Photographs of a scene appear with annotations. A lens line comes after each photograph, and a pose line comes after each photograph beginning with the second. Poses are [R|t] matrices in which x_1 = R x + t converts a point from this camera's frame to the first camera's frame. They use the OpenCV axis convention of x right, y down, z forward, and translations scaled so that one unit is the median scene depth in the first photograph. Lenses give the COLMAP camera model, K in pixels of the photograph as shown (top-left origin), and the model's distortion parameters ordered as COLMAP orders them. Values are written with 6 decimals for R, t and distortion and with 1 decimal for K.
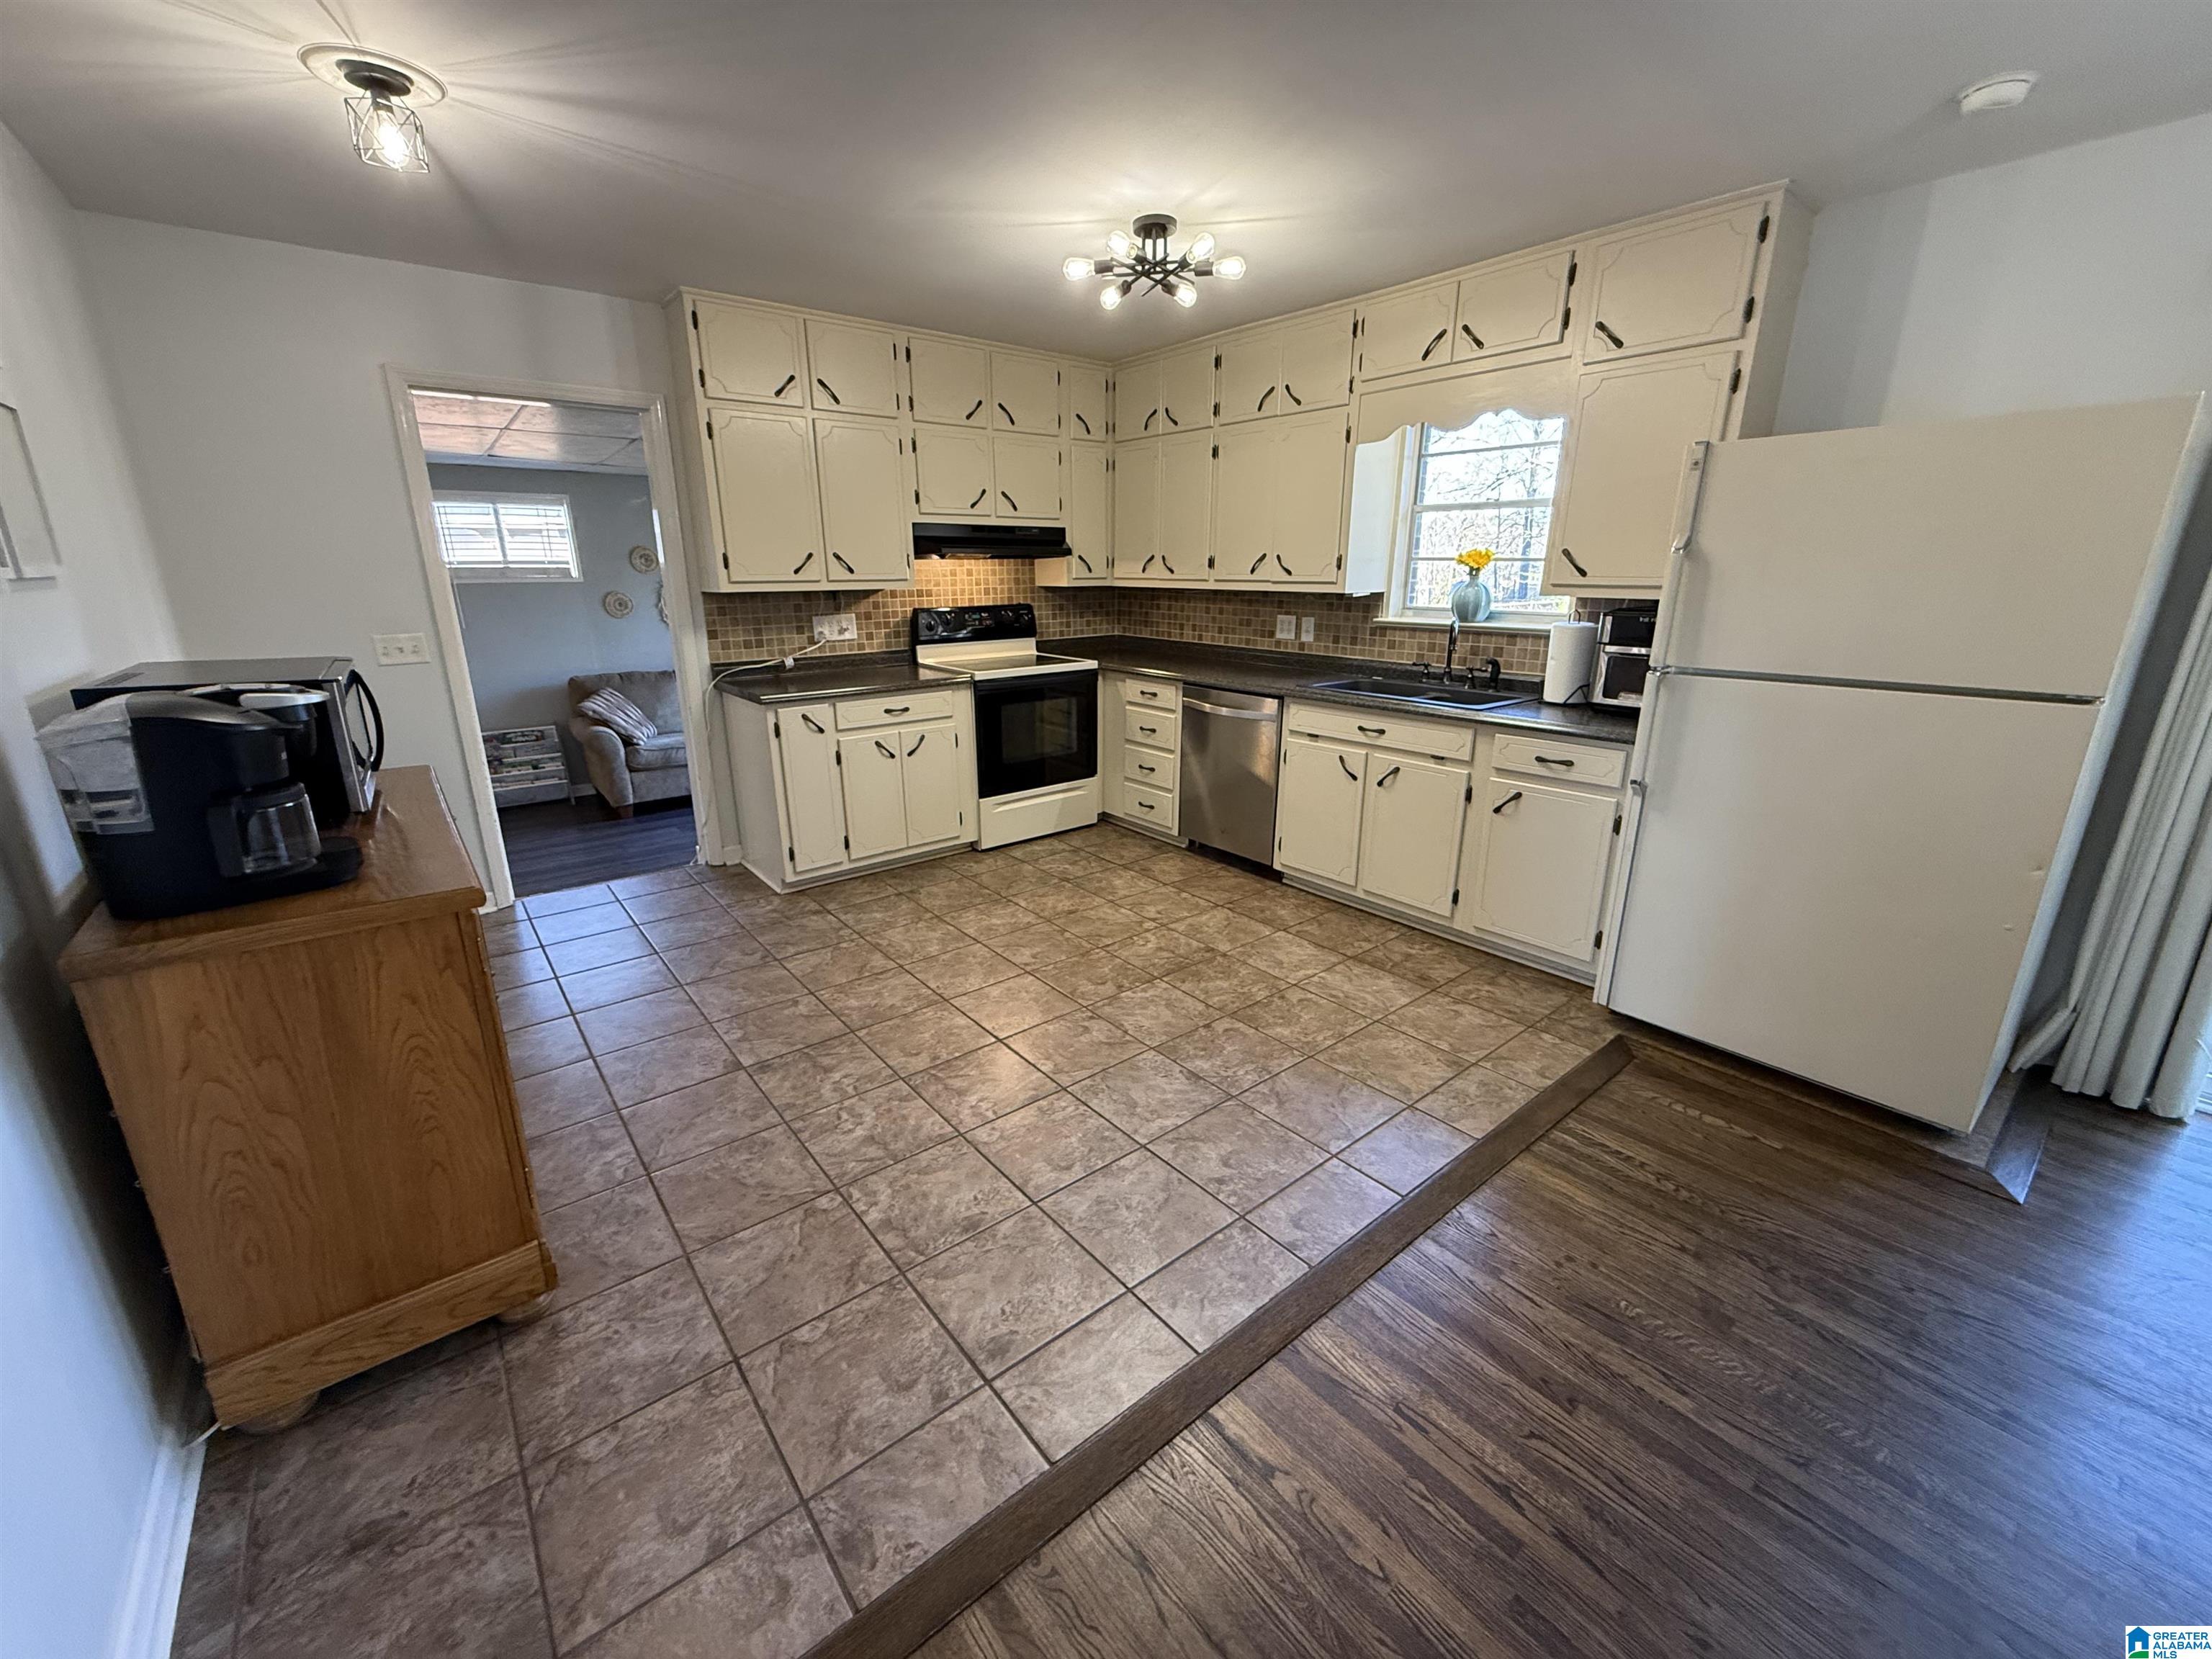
lens RADIAL K [[881.4, 0, 1101.5], [0, 881.4, 826.3], [0, 0, 1]] dist [-0.000992, 0.000238]
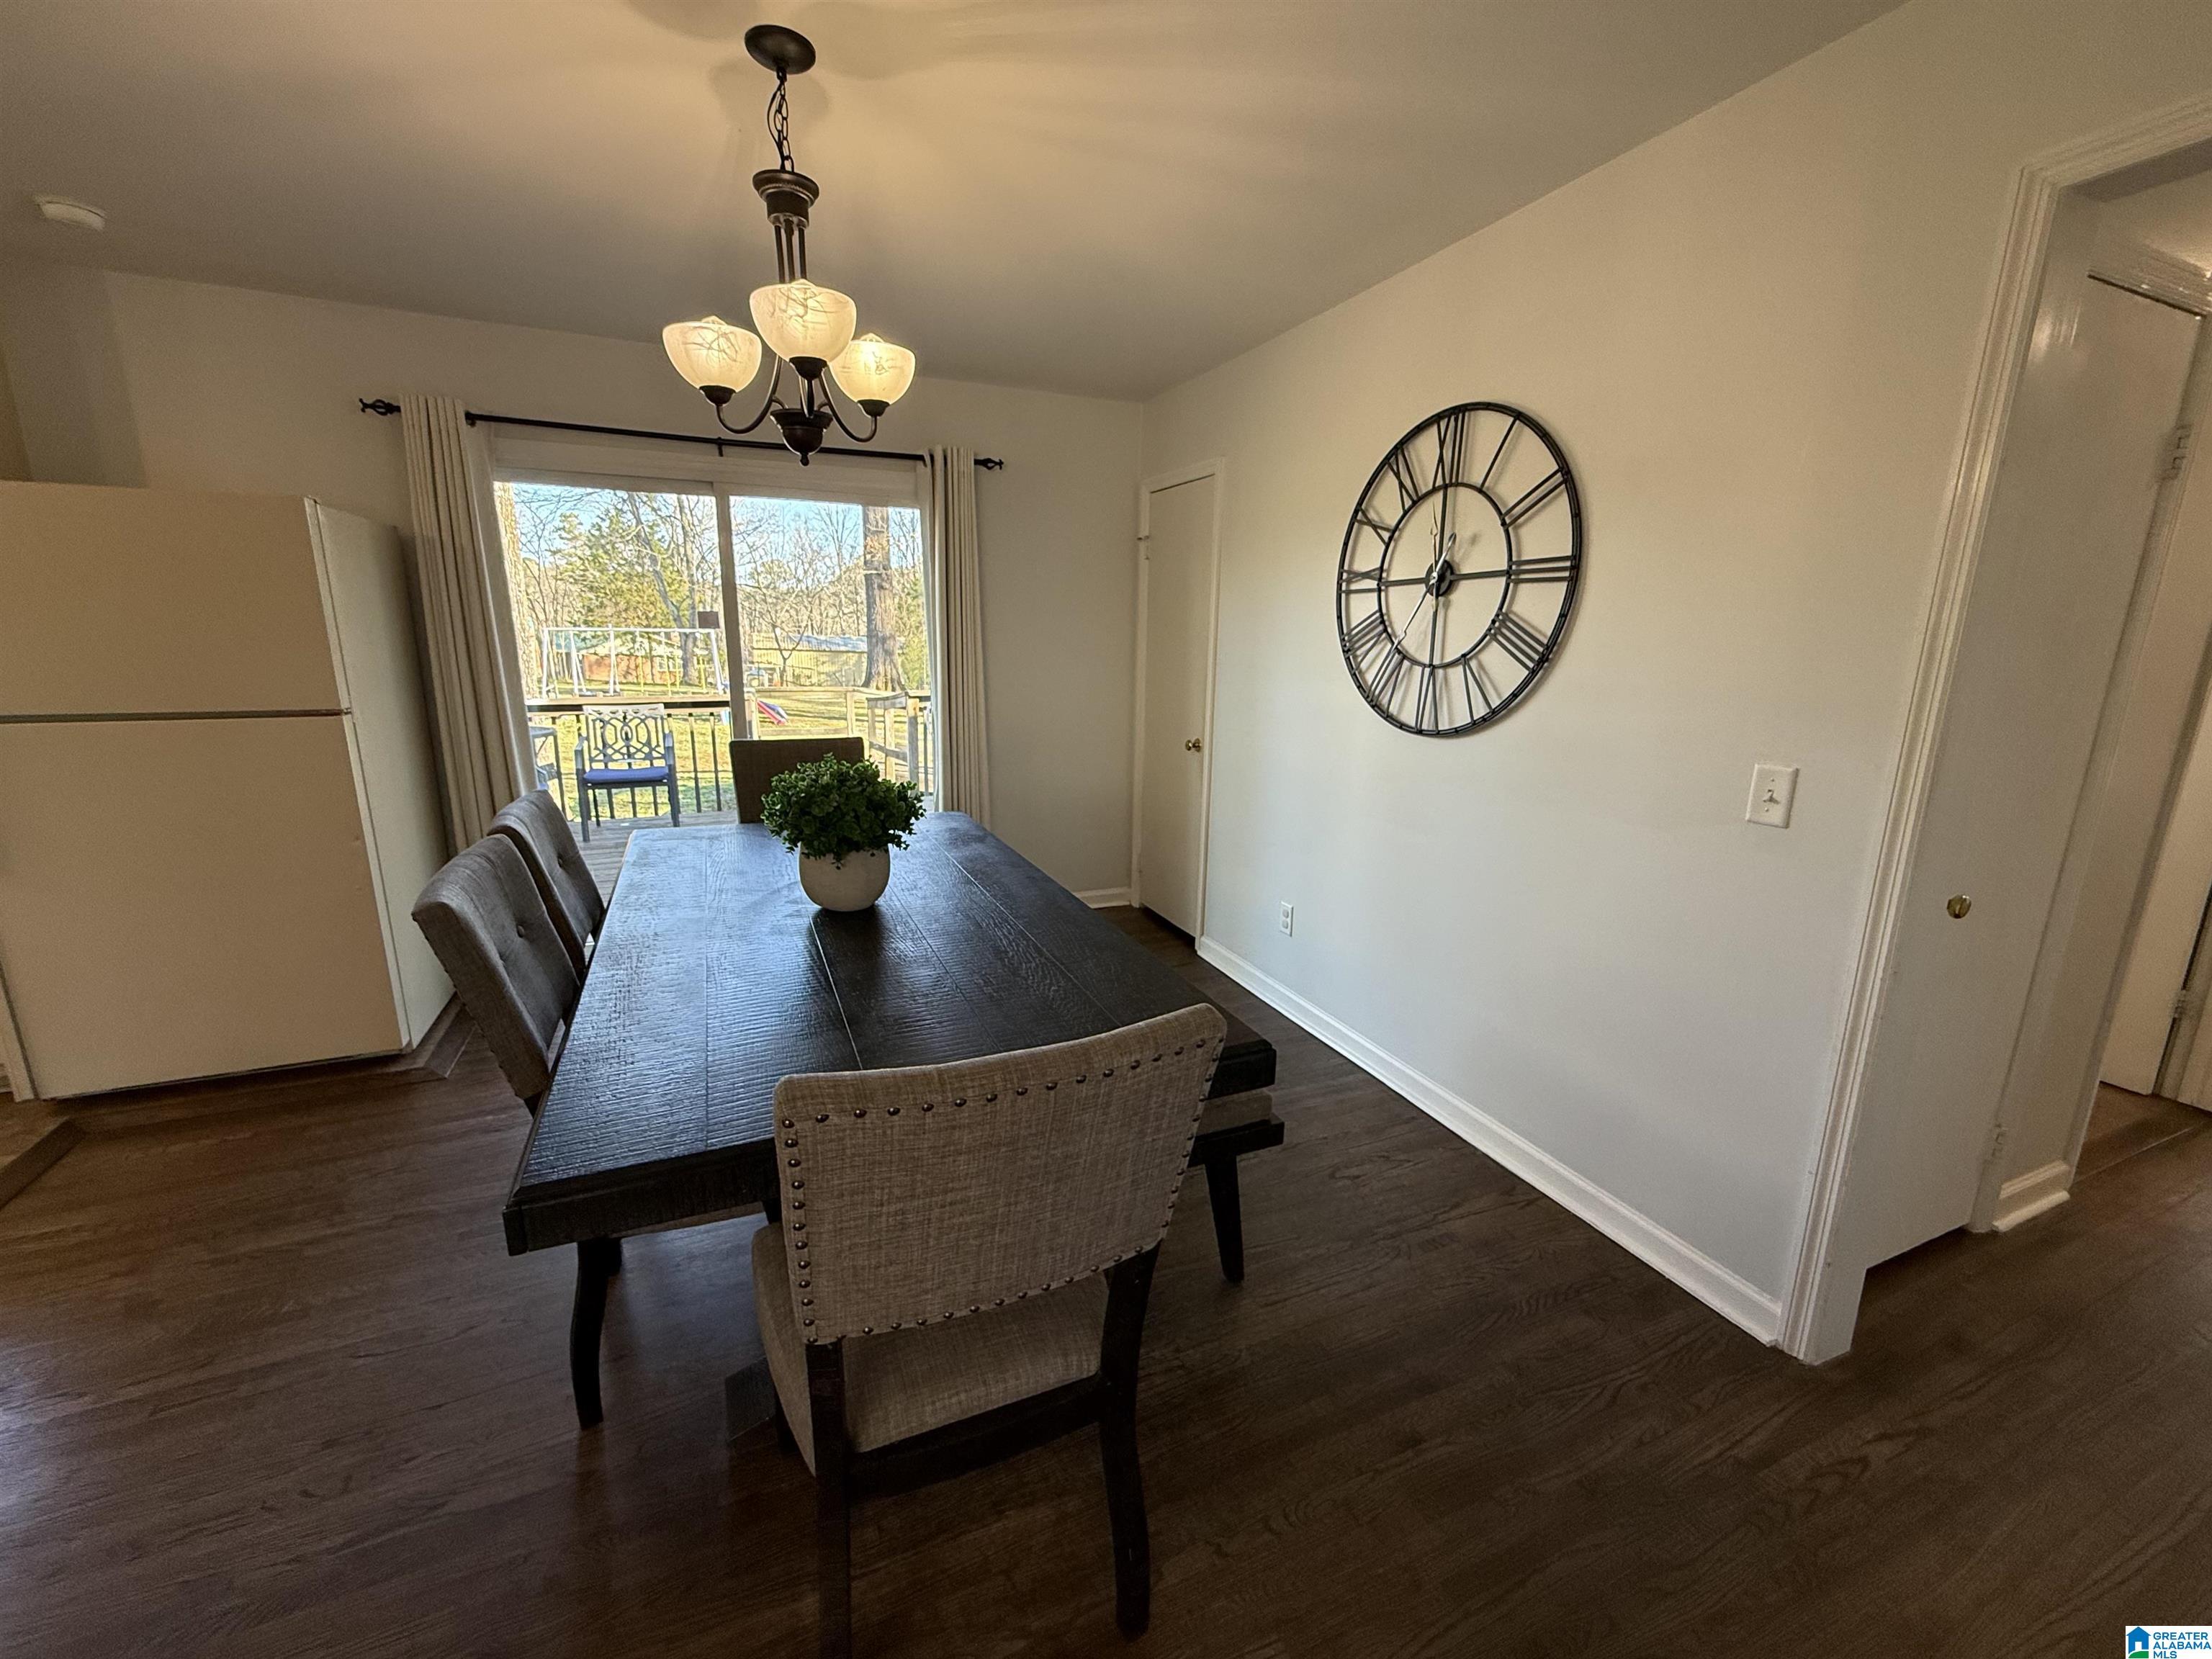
lens RADIAL K [[881.4, 0, 1101.5], [0, 881.4, 826.3], [0, 0, 1]] dist [-0.000992, 0.000238]
pose [[0.261284, -0.200858, 0.944133, 0.049236], [0.256888, 0.957306, 0.132567, 0.066626], [-0.930451, 0.207899, 0.301727, -0.210546]]
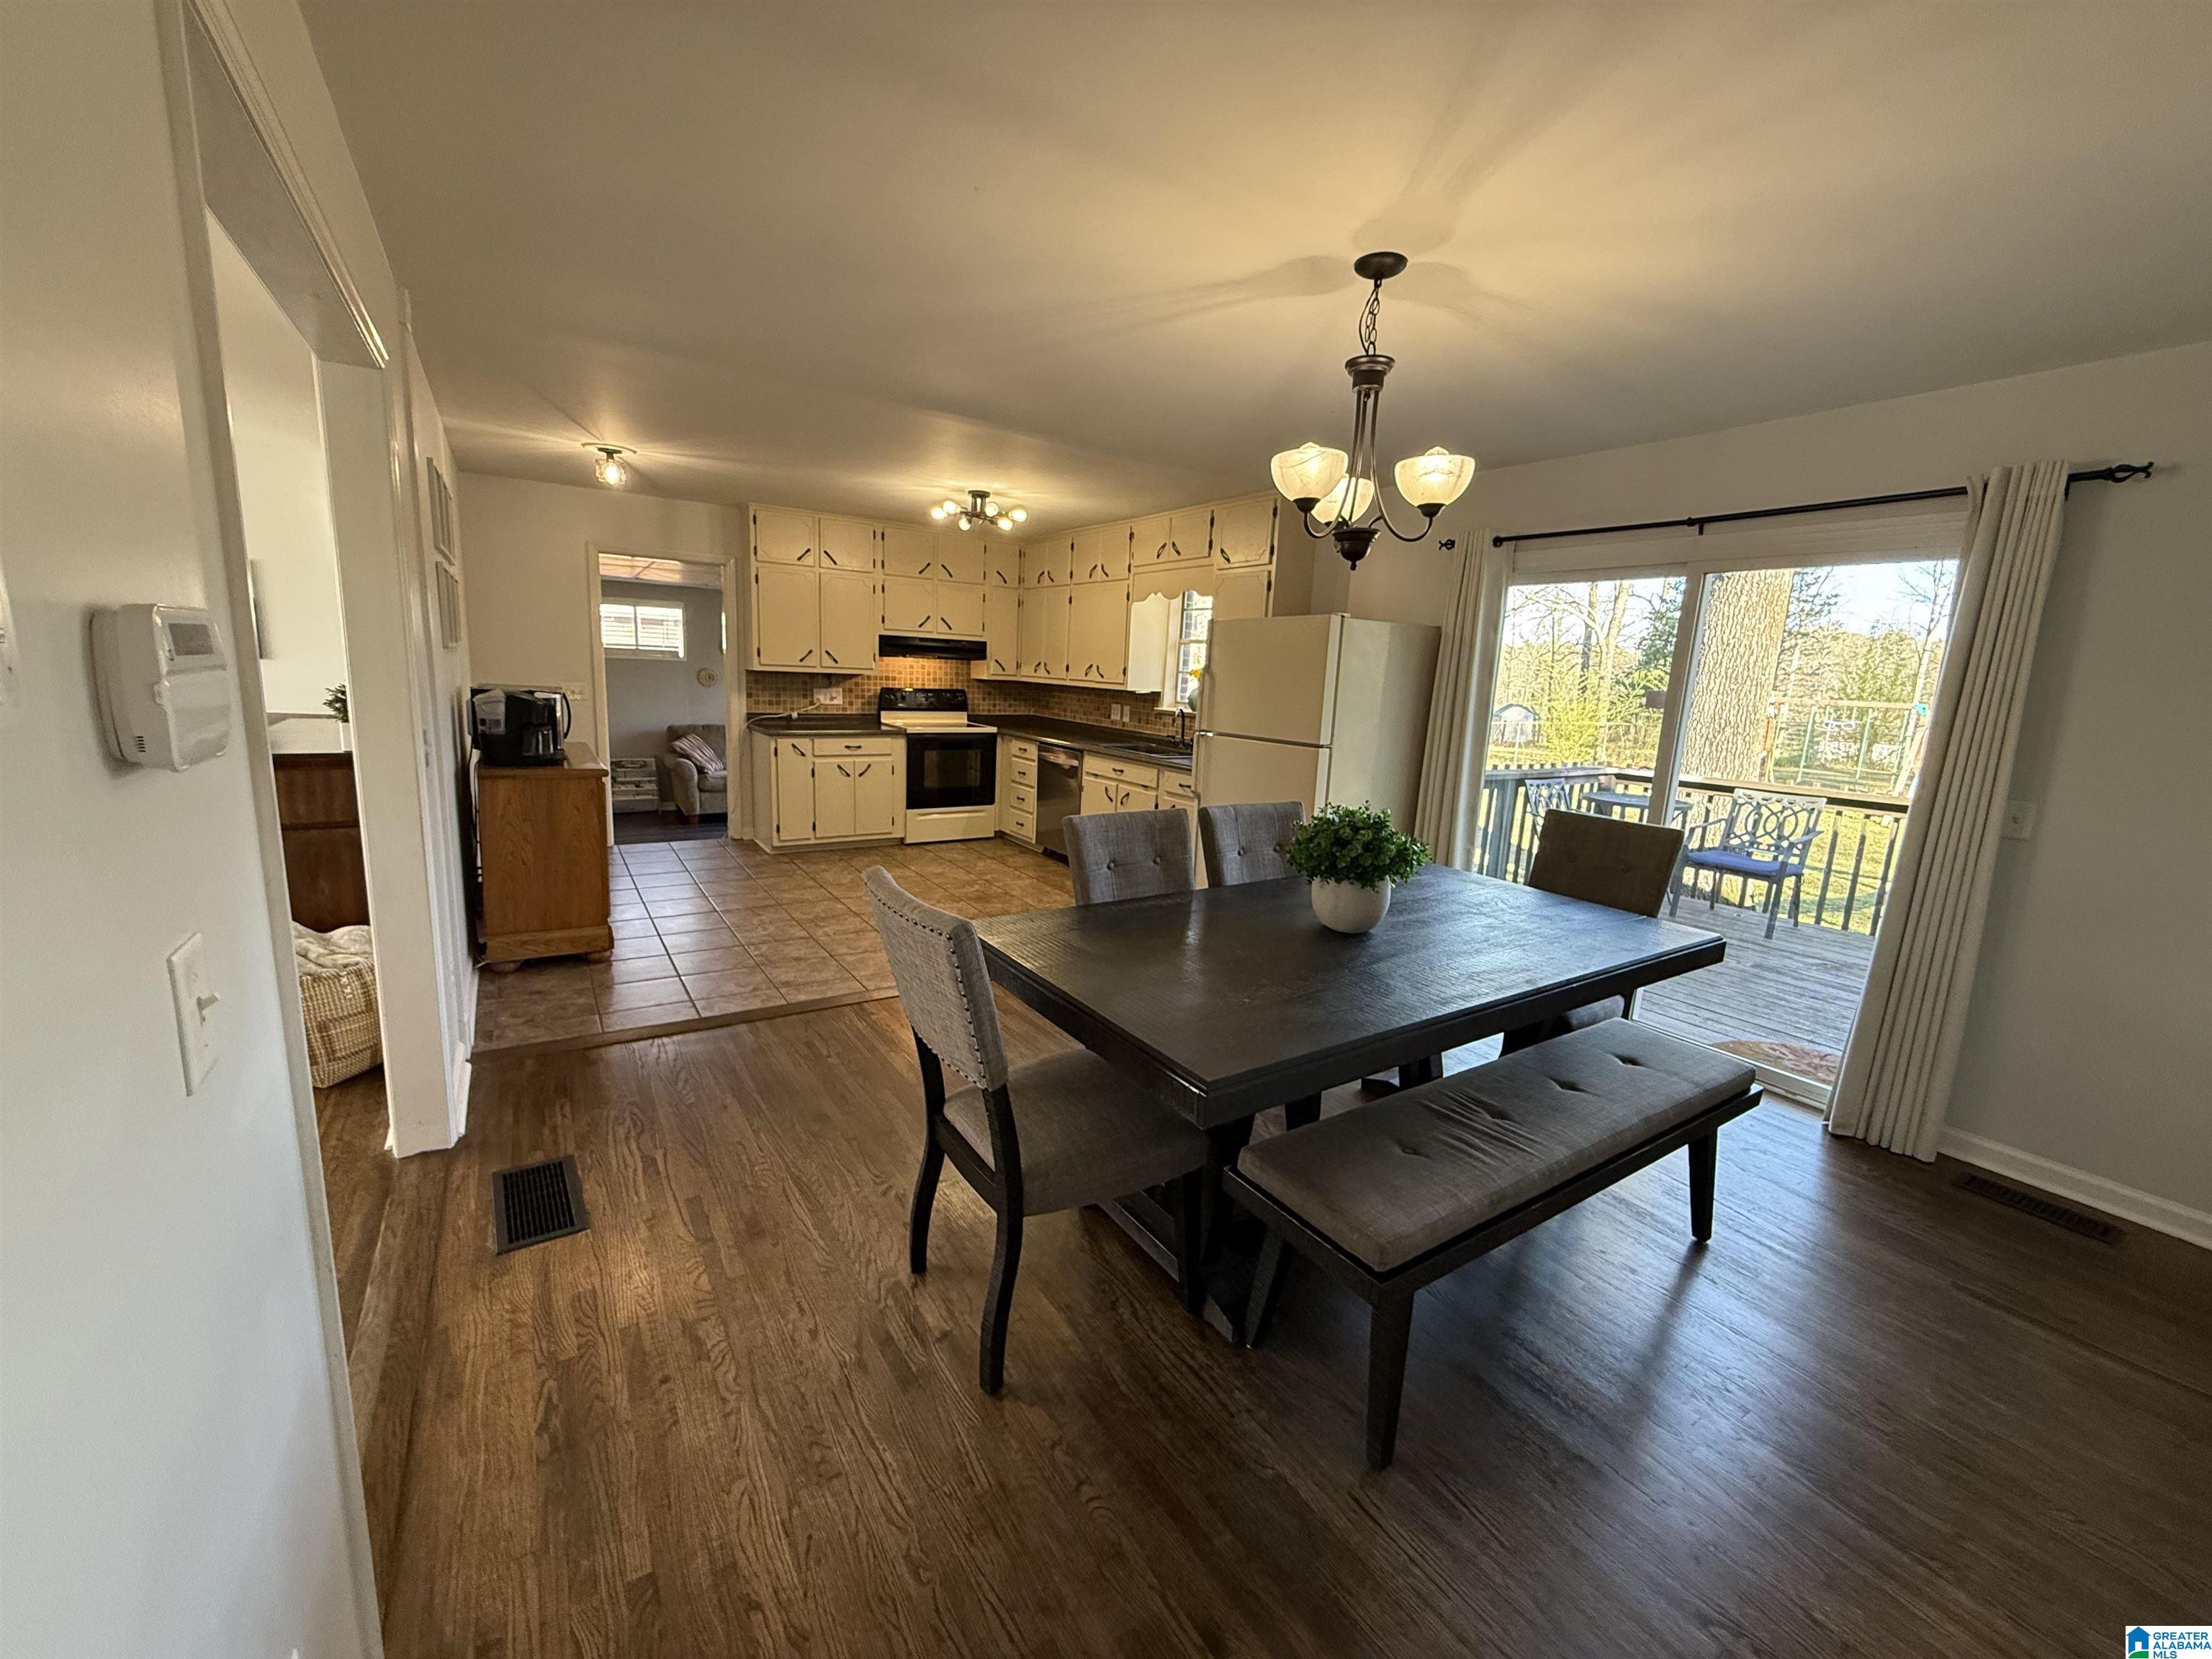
lens RADIAL K [[881.4, 0, 1101.5], [0, 881.4, 826.3], [0, 0, 1]] dist [-0.000992, 0.000238]
pose [[0.993792, 0.066000, -0.089564, 0.362041], [-0.075667, 0.991133, -0.109221, 0.149389], [0.081561, 0.115320, 0.989974, -0.526710]]
